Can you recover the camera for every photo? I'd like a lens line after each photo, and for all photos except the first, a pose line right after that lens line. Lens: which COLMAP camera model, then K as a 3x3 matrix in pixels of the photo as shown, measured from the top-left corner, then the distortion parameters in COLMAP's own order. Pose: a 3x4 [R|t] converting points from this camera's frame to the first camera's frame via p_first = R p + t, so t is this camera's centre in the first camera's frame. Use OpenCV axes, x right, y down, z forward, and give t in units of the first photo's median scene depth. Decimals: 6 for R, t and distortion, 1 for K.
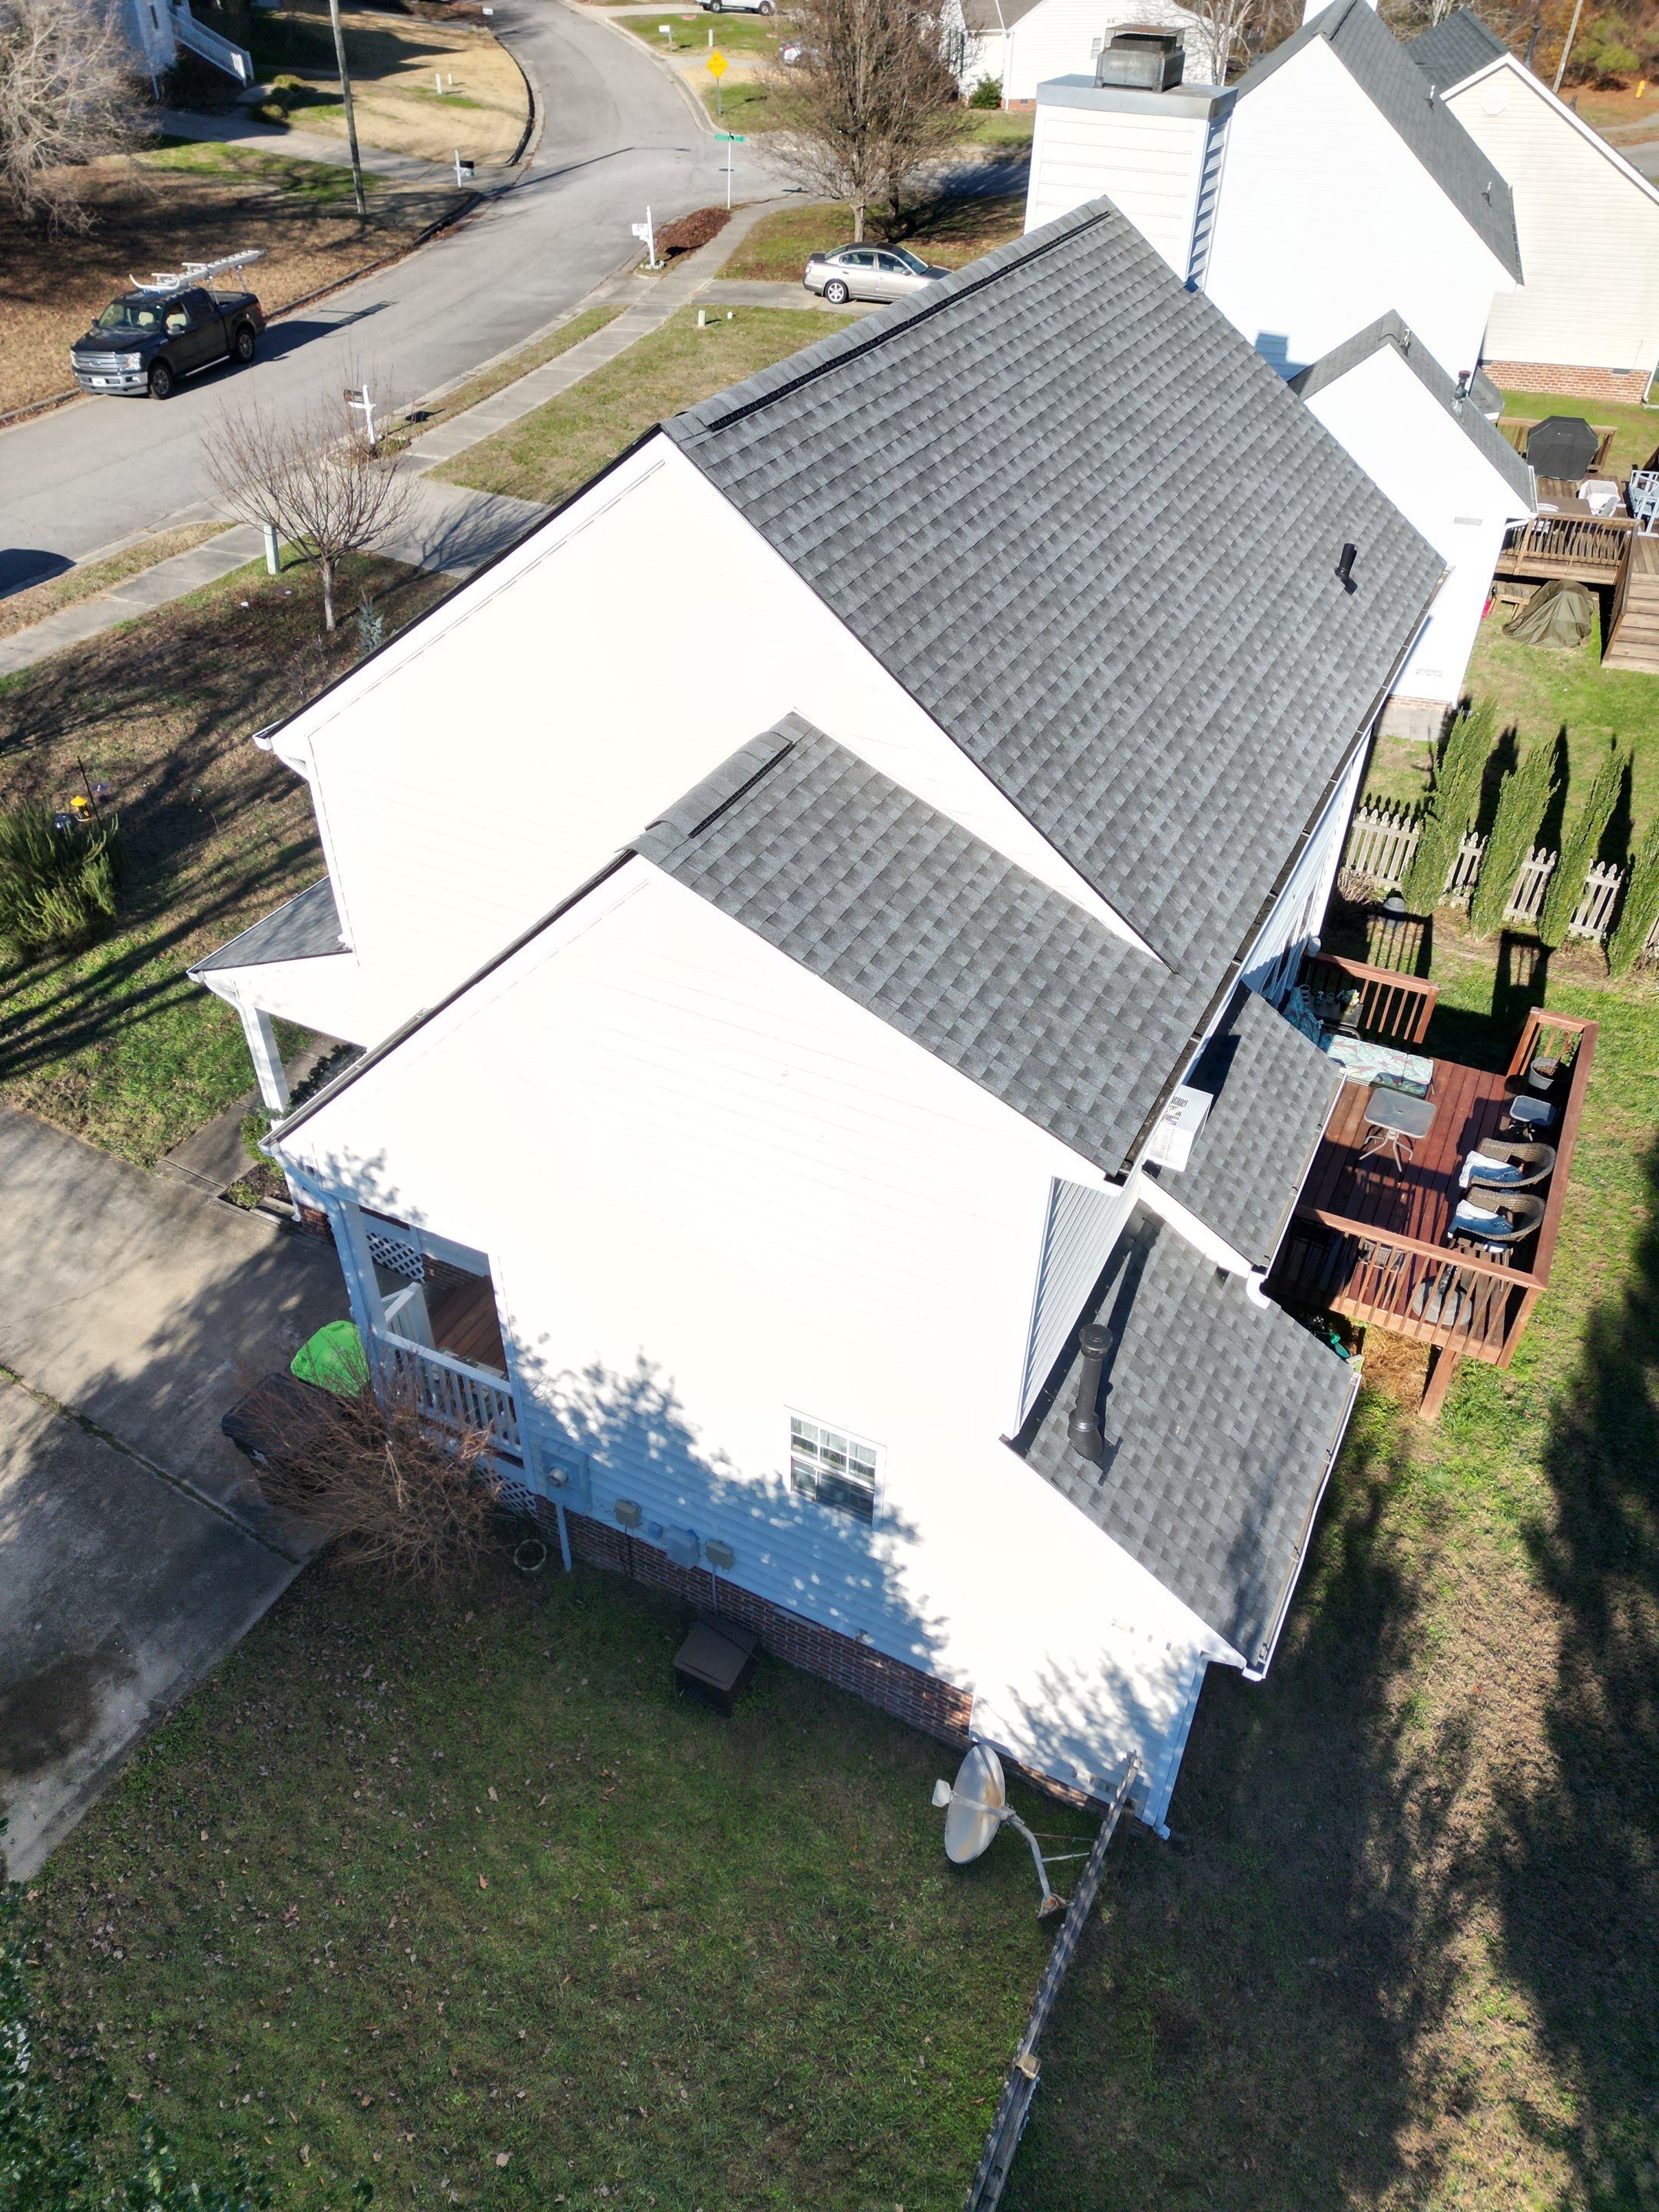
lens RADIAL K [[1547.5, 0, 839.3], [0, 1547.5, 1105.1], [0, 0, 1]] dist [0.039495, -0.013863]
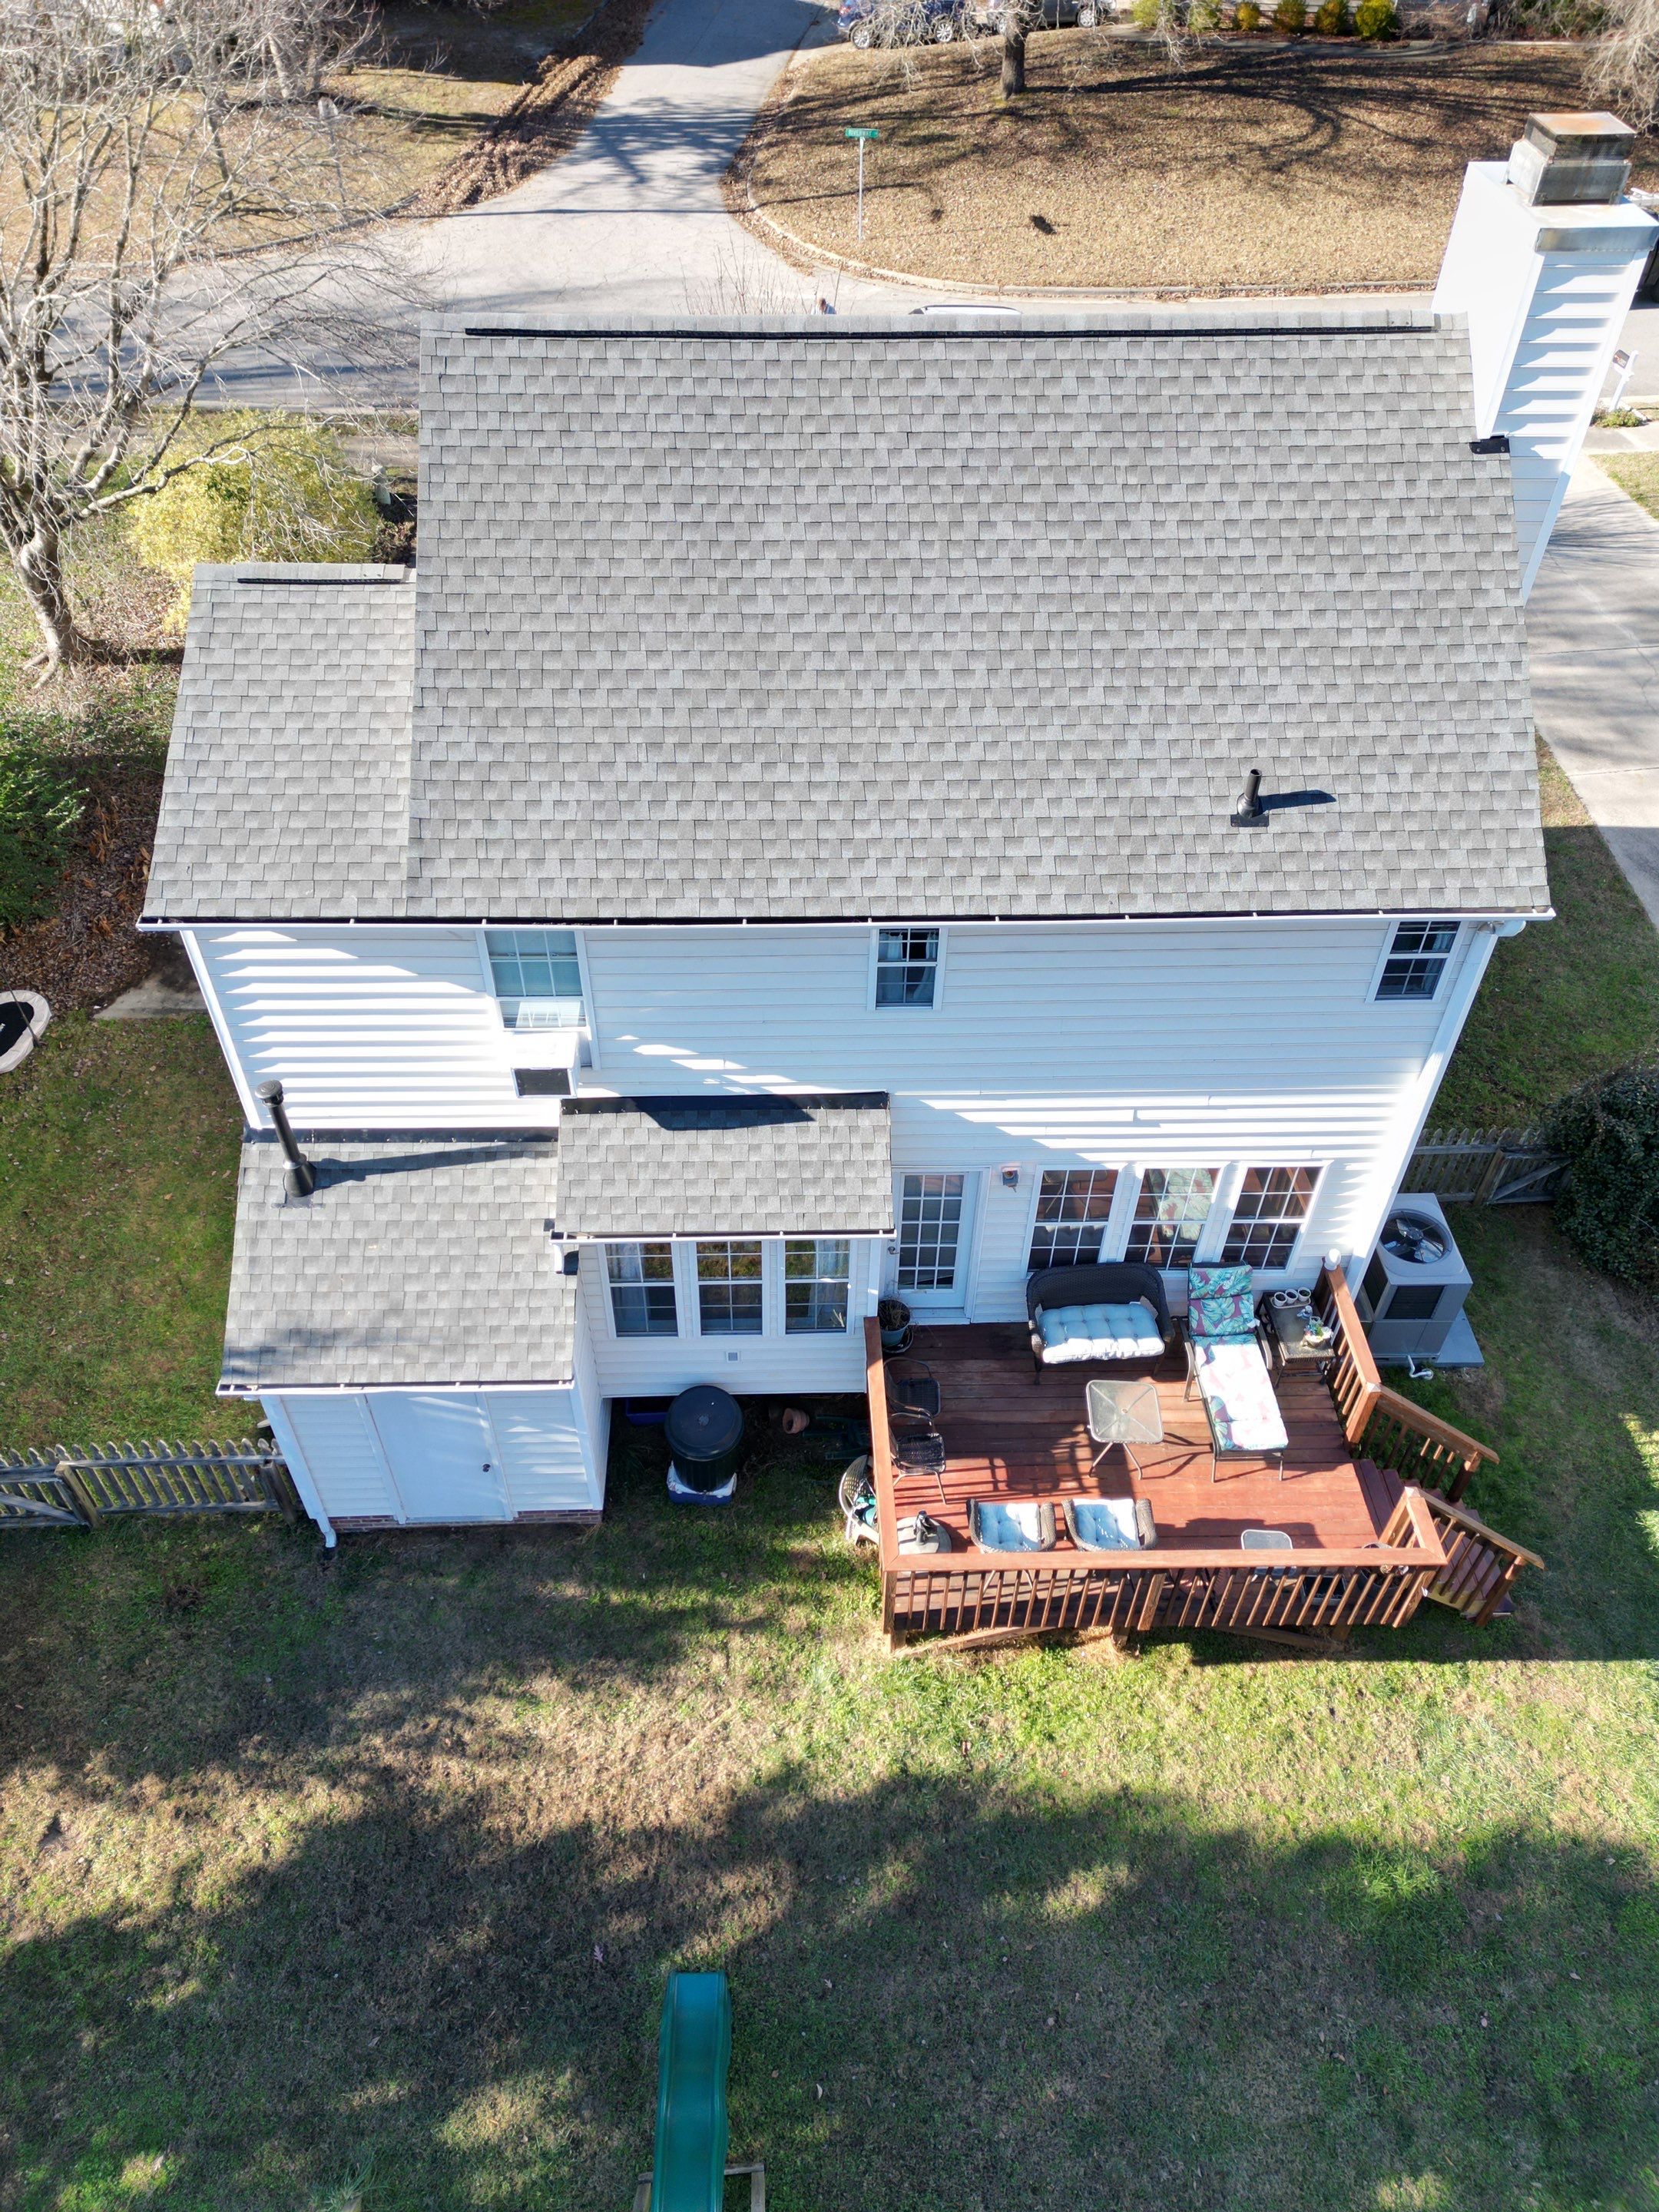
lens RADIAL K [[1547.5, 0, 845.6], [0, 1547.5, 1113.0], [0, 0, 1]] dist [0.039495, -0.013863]
pose [[0.474717, 0.608445, -0.635955, 0.933321], [-0.565443, 0.764556, 0.309400, -0.381178], [0.674476, 0.212719, 0.706989, 0.325776]]
